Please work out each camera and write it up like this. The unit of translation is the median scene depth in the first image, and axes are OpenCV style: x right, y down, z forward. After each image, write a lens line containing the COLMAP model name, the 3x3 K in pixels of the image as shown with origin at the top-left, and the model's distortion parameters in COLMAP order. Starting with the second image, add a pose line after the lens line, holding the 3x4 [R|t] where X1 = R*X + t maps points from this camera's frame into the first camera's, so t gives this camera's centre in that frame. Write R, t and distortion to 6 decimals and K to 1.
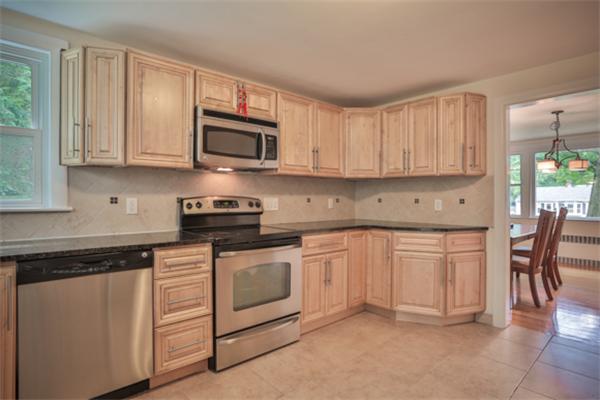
lens RADIAL K [[324.8, 0, 300.0], [0, 324.8, 200.0], [0, 0, 1]] dist [-0.019002, 0.000460]
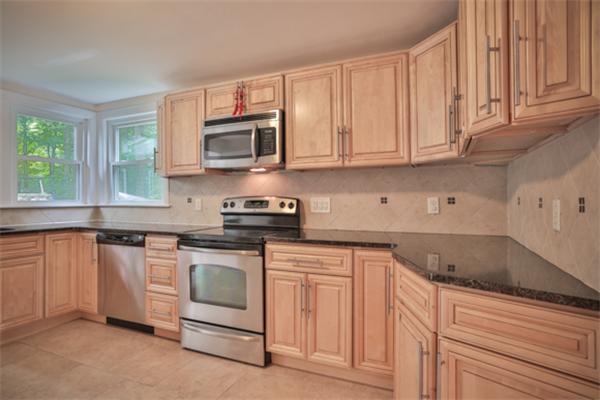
lens RADIAL K [[335.6, 0, 300.0], [0, 335.6, 200.0], [0, 0, 1]] dist [-0.014567, 0.000512]
pose [[0.399979, 0.001098, -0.916524, 0.811194], [0.000004, 0.999999, 0.001200, -0.001538], [0.916524, -0.000483, 0.399978, 0.723295]]
